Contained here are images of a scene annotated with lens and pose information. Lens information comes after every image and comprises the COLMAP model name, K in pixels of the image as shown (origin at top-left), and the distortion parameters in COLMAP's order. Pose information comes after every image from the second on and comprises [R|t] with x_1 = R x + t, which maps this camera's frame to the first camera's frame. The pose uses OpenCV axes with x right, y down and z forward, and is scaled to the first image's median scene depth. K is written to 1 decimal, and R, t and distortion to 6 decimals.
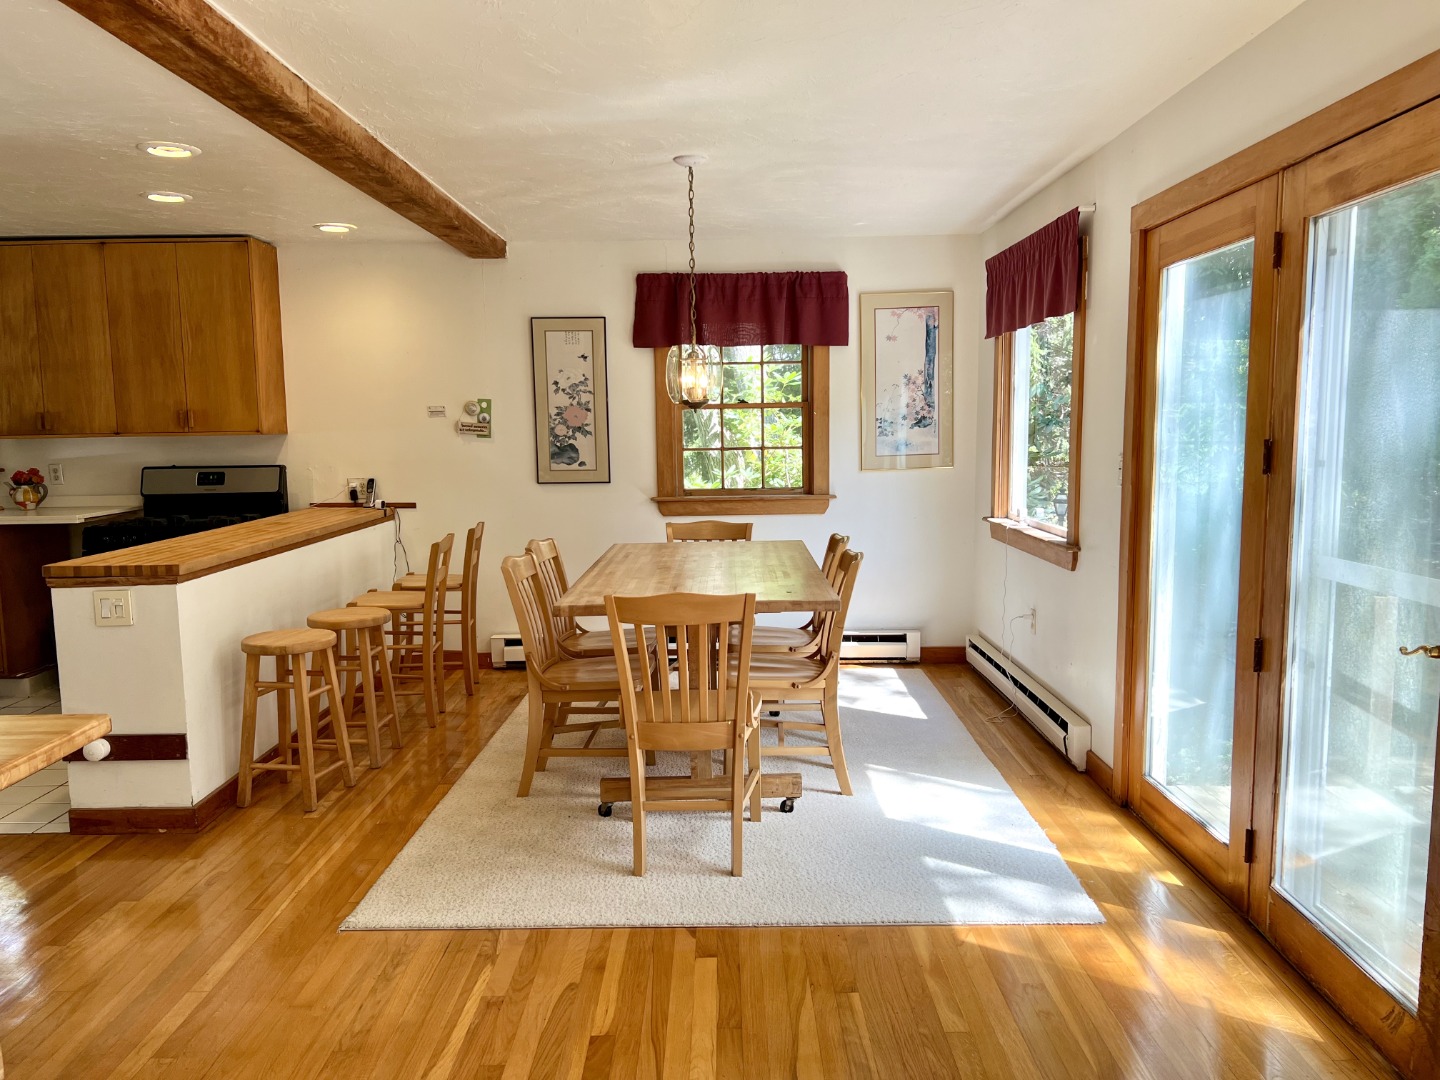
lens RADIAL K [[1083.2, 0, 717.8], [0, 1083.2, 545.1], [0, 0, 1]] dist [0.048933, -0.061022]
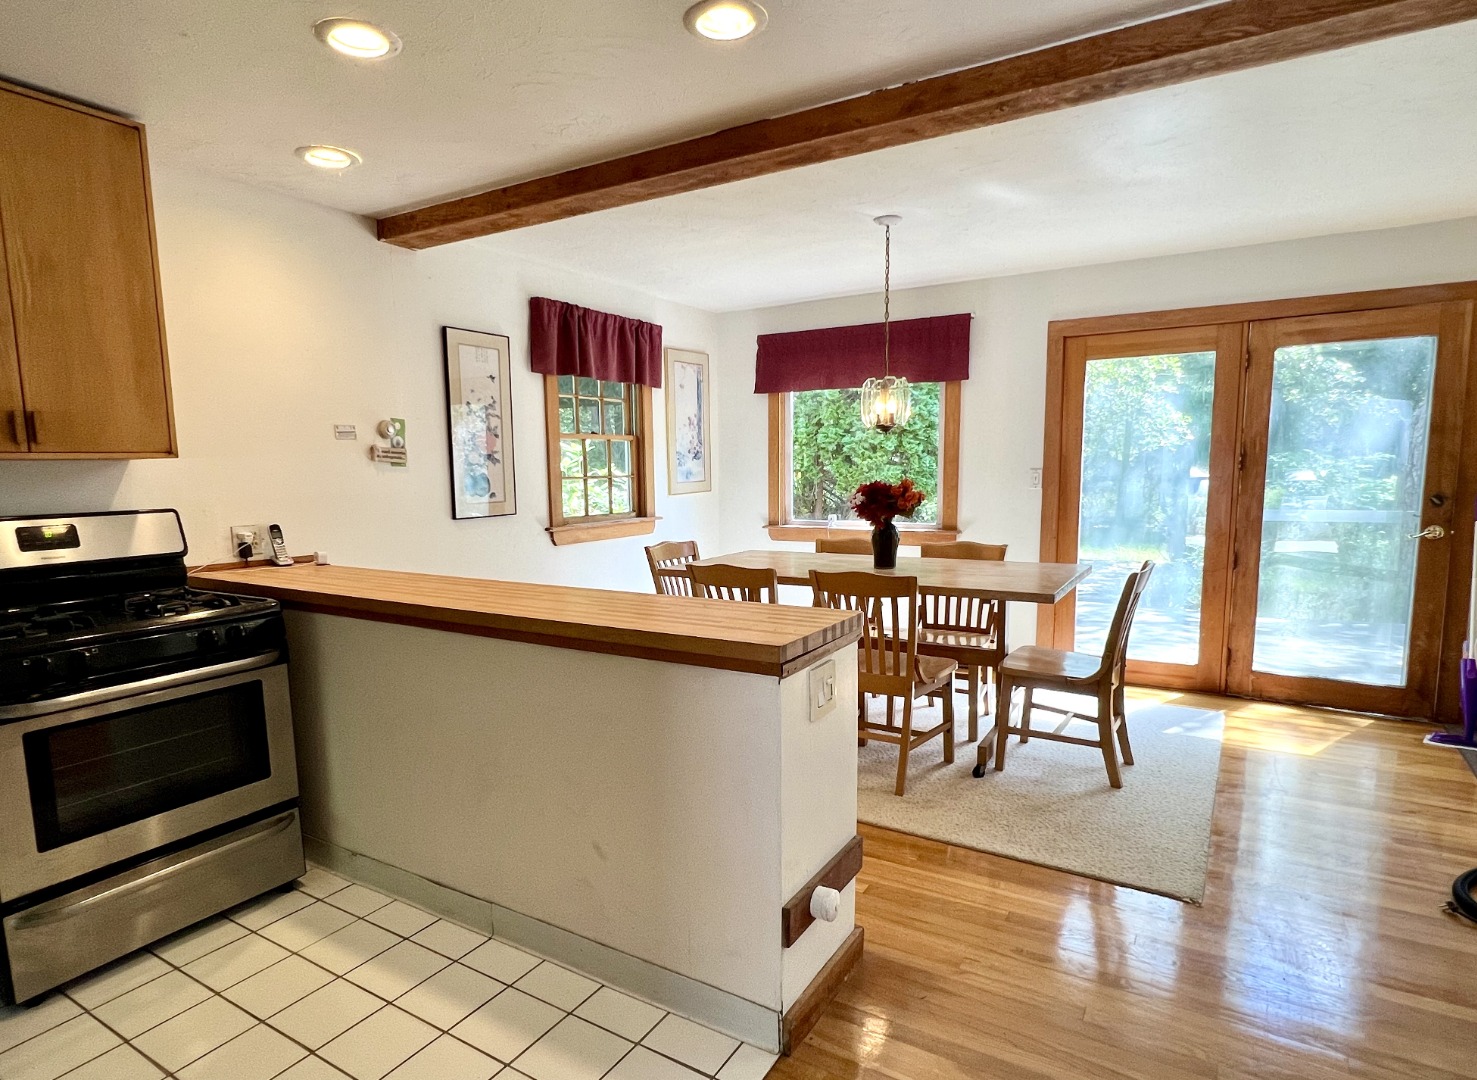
lens RADIAL K [[827.4, 0, 712.8], [0, 827.4, 575.2], [0, 0, 1]] dist [-0.003852, -0.002703]
pose [[0.526827, -0.106067, 0.843328, -0.643106], [0.103296, 0.992819, 0.060339, -0.032423], [-0.843672, 0.055325, 0.534000, 0.495011]]
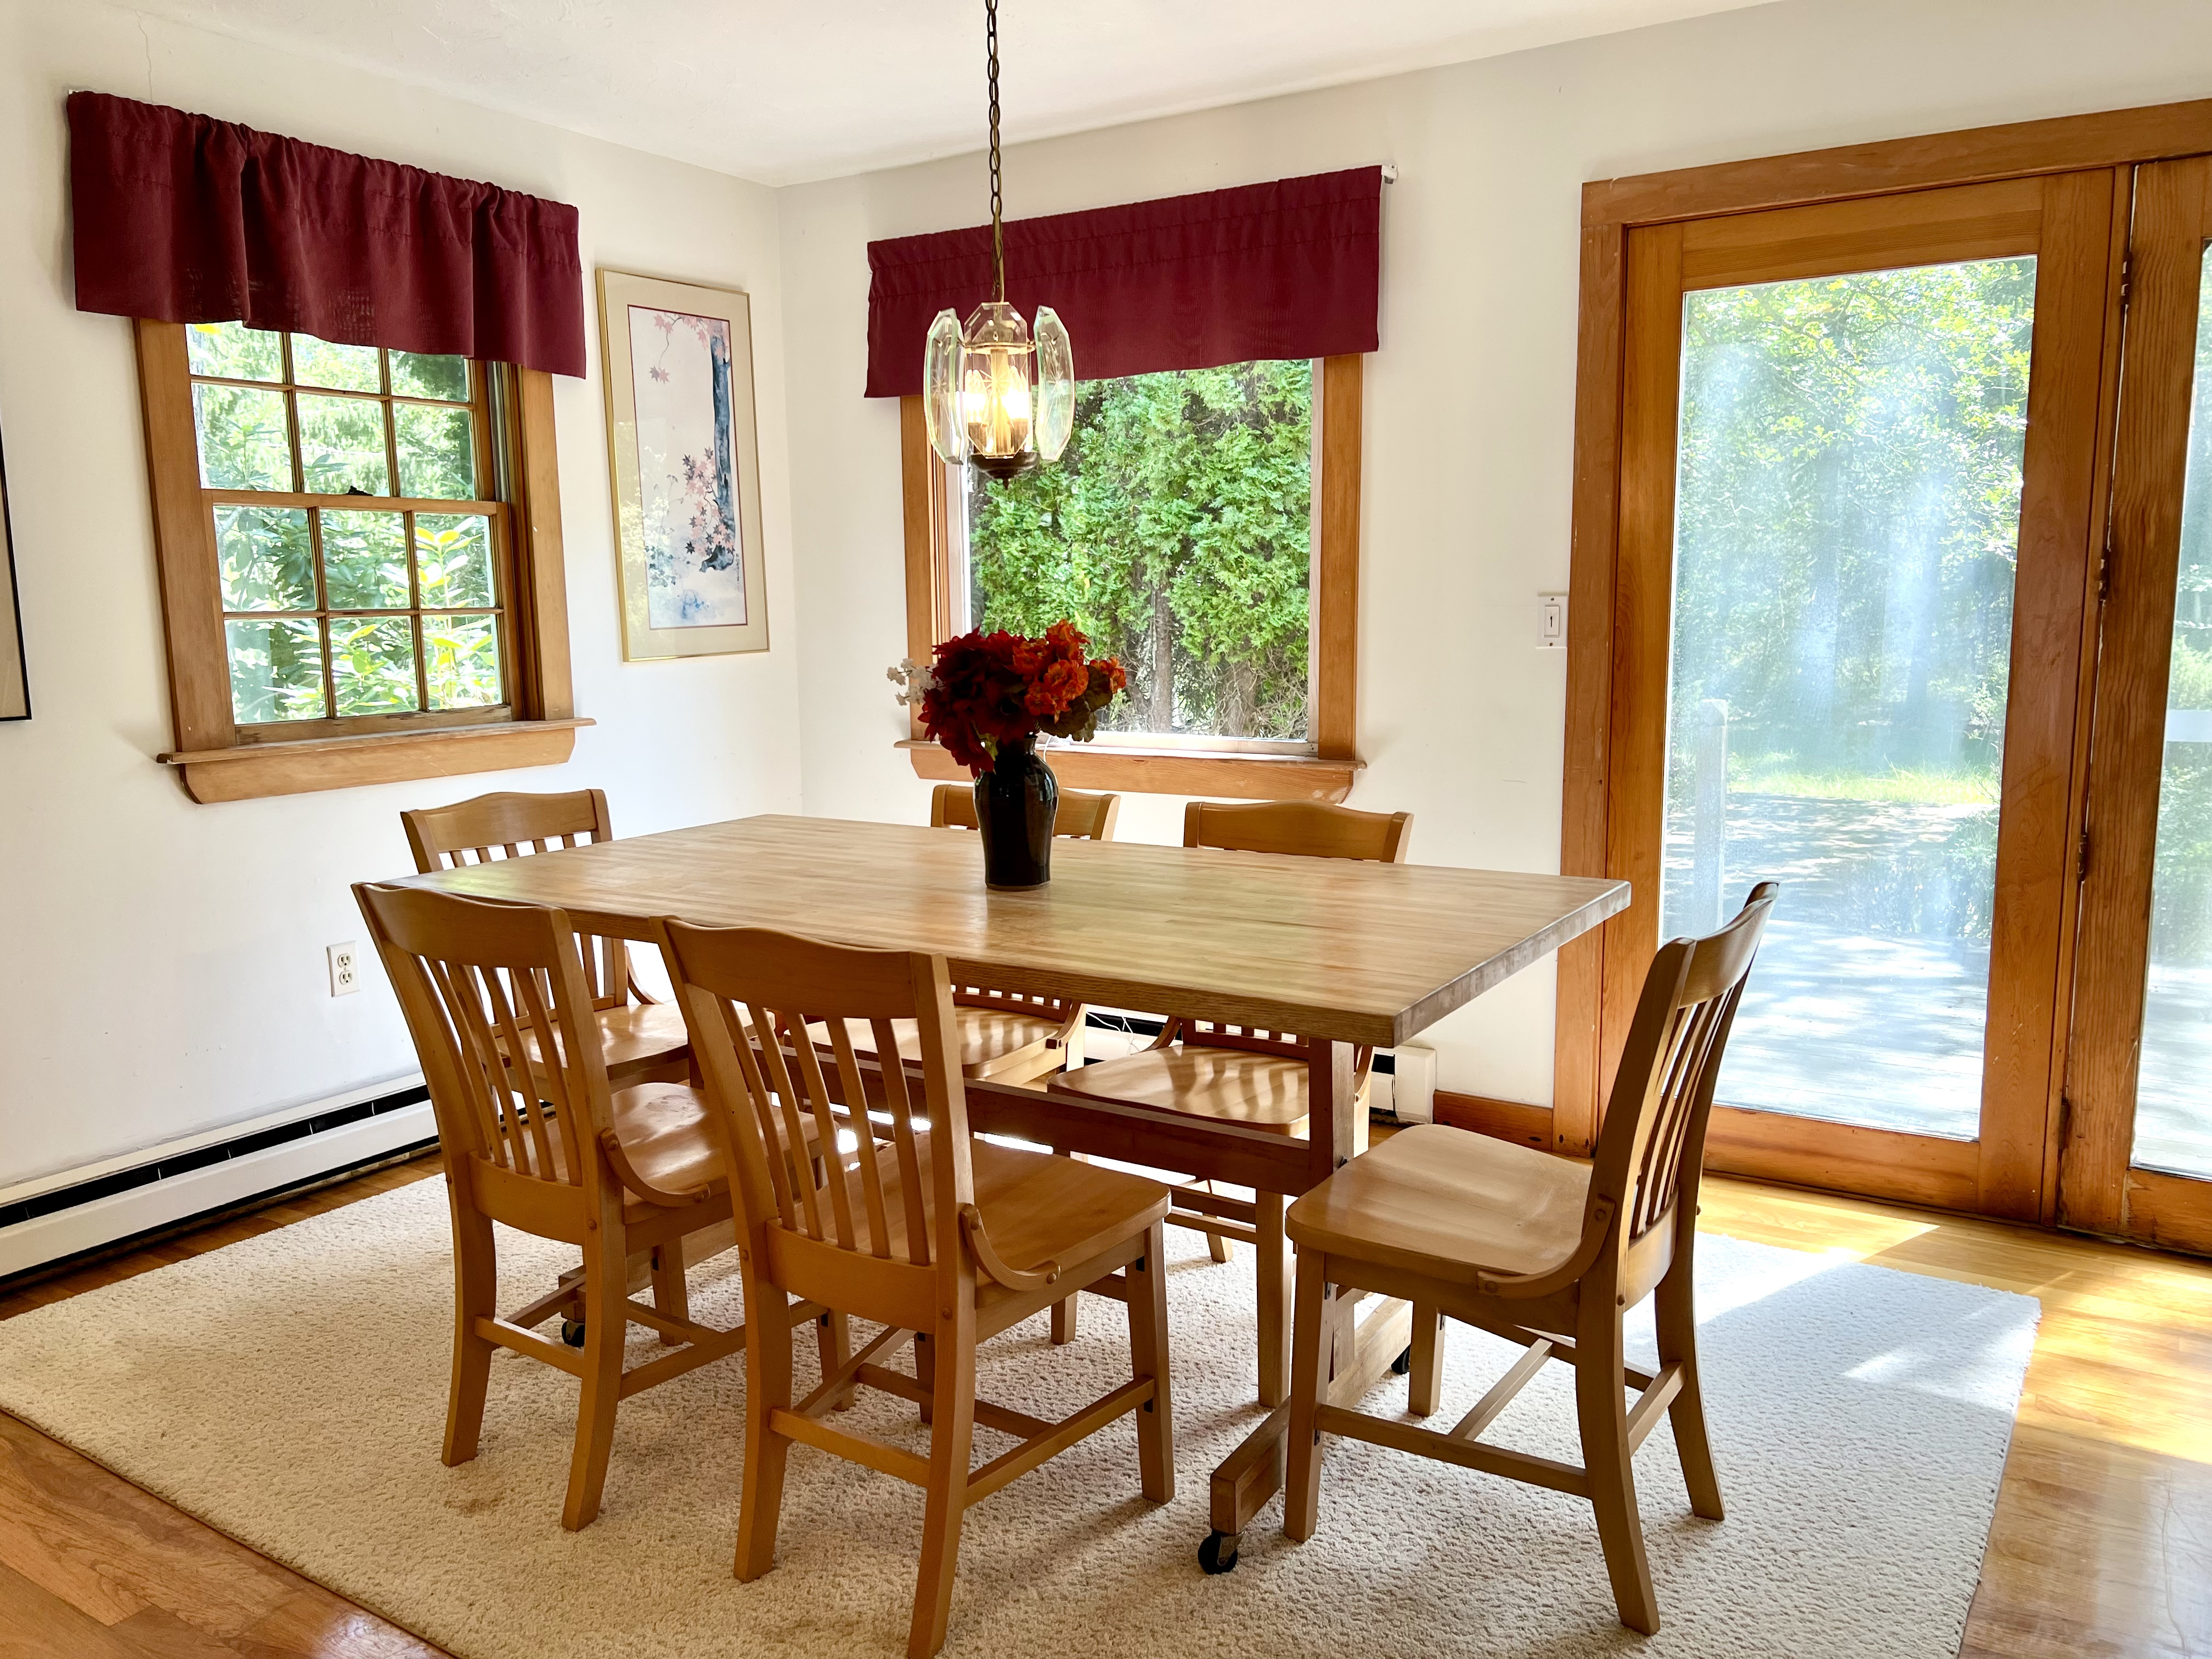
lens RADIAL K [[1663.9, 0, 1115.1], [0, 1663.9, 844.7], [0, 0, 1]] dist [0.048933, -0.061022]
pose [[0.525417, -0.119282, 0.842442, -0.374221], [0.100154, 0.991911, 0.077981, -0.027434], [-0.844930, 0.043401, 0.533114, 0.469984]]
